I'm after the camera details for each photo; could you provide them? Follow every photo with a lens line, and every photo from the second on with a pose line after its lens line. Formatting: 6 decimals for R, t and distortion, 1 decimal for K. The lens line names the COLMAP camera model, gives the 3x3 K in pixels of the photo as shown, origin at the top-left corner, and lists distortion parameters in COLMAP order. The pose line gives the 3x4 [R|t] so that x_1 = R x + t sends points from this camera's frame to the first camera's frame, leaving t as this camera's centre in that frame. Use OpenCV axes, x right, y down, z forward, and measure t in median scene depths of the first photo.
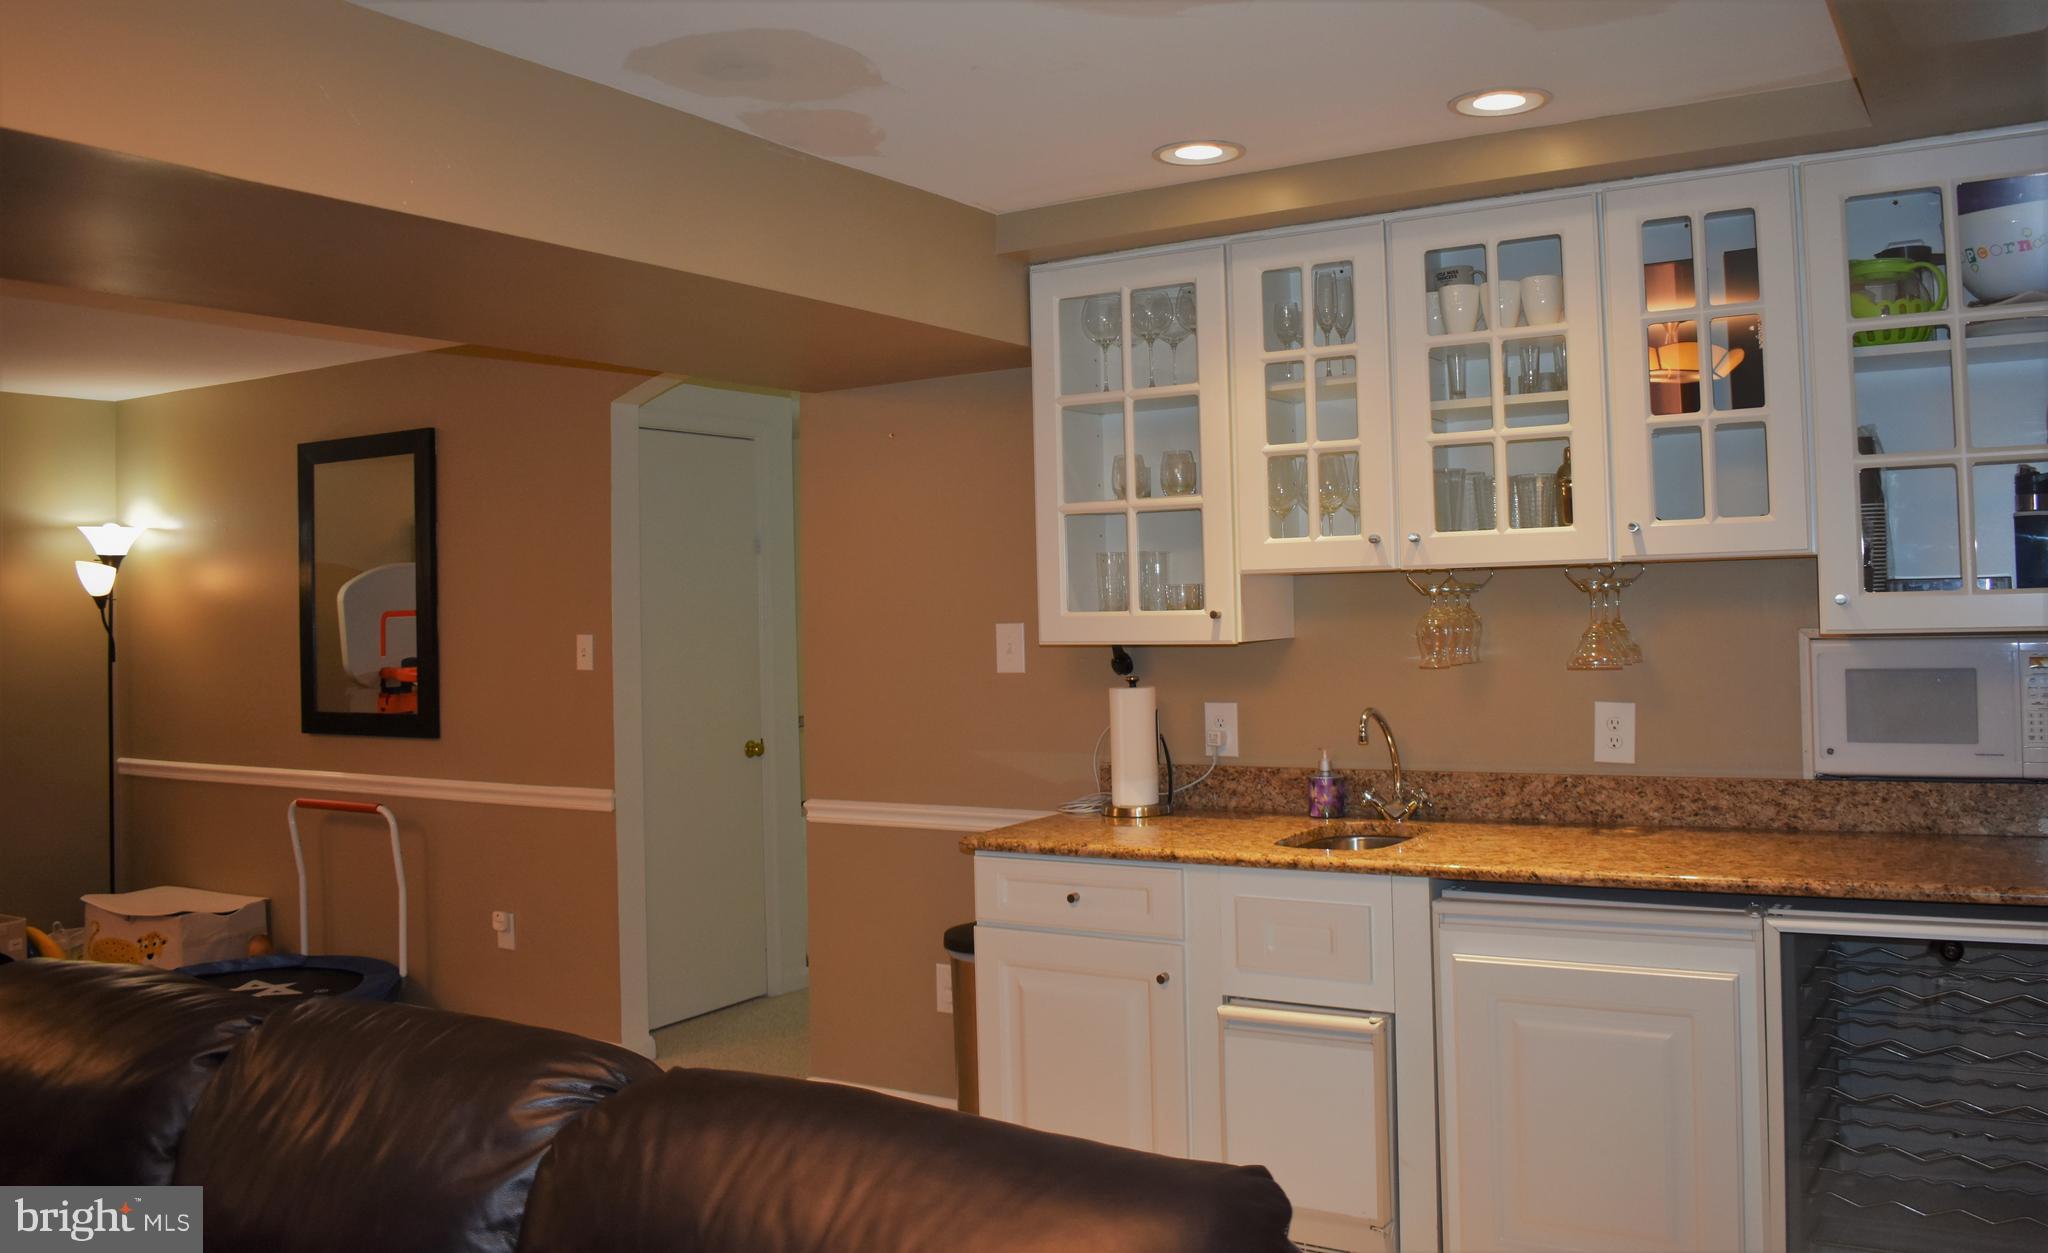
lens RADIAL K [[1773.9, 0, 1024.0], [0, 1773.9, 626.5], [0, 0, 1]] dist [-0.195700, -0.001388]
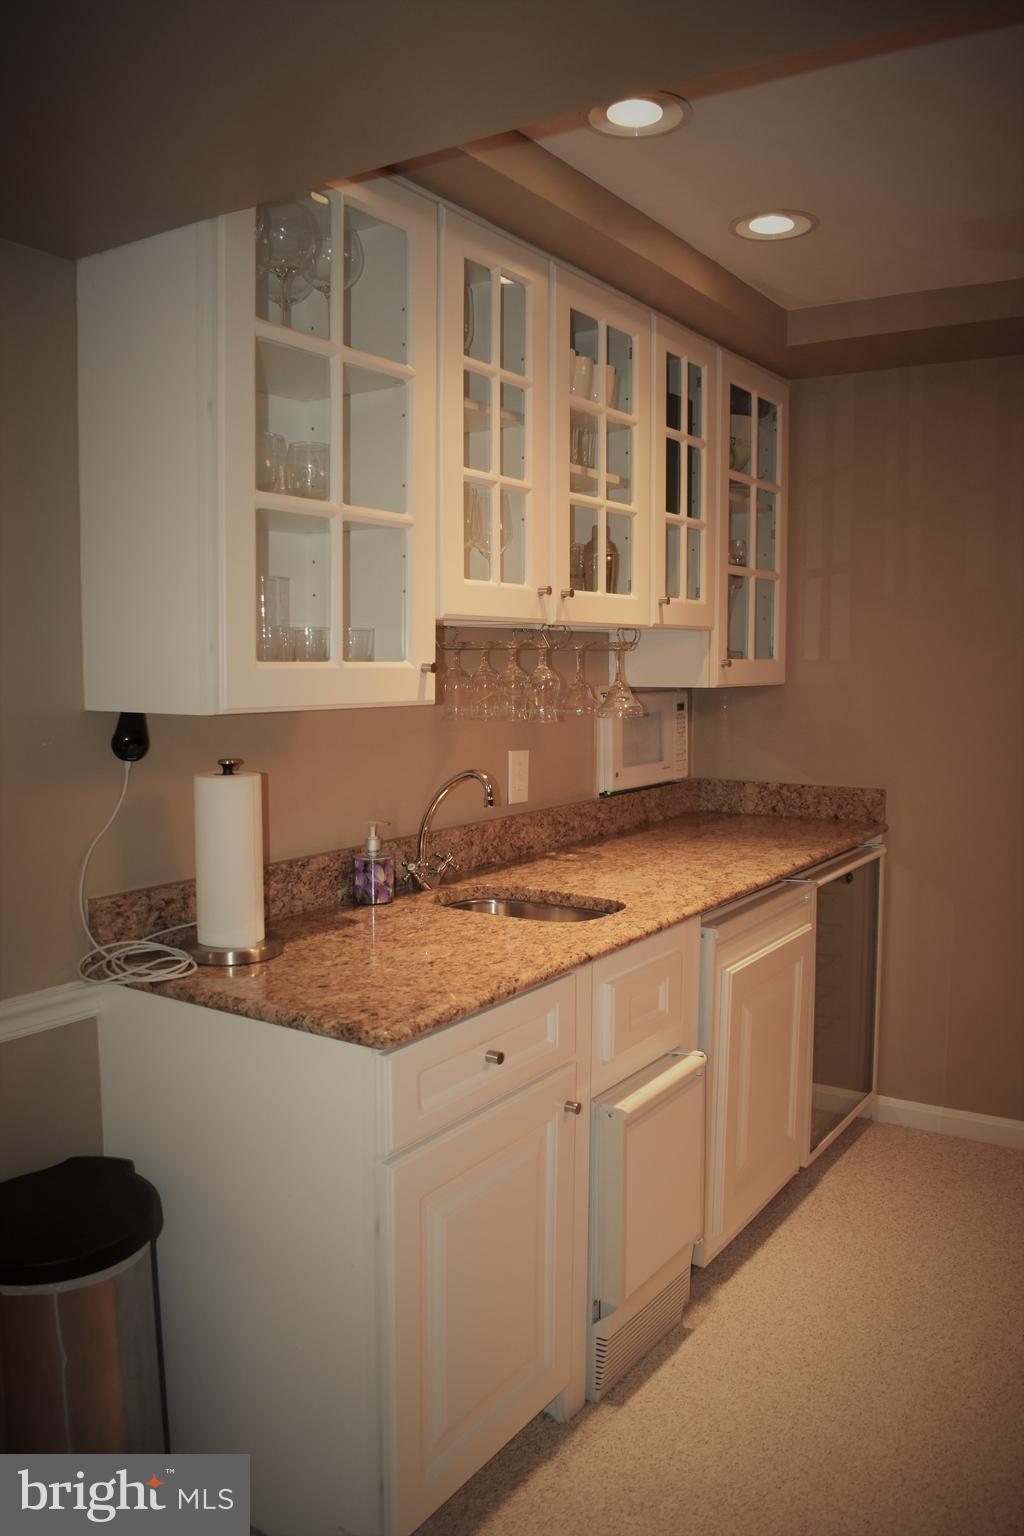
lens RADIAL K [[1205.1, 0, 512.0], [0, 1205.1, 768.0], [0, 0, 1]] dist [-0.091763, 0.003532]
pose [[-0.002050, -0.061356, 0.998114, -0.423752], [0.022081, 0.997870, 0.061387, 0.005850], [-0.999754, 0.022165, -0.000691, 0.928430]]
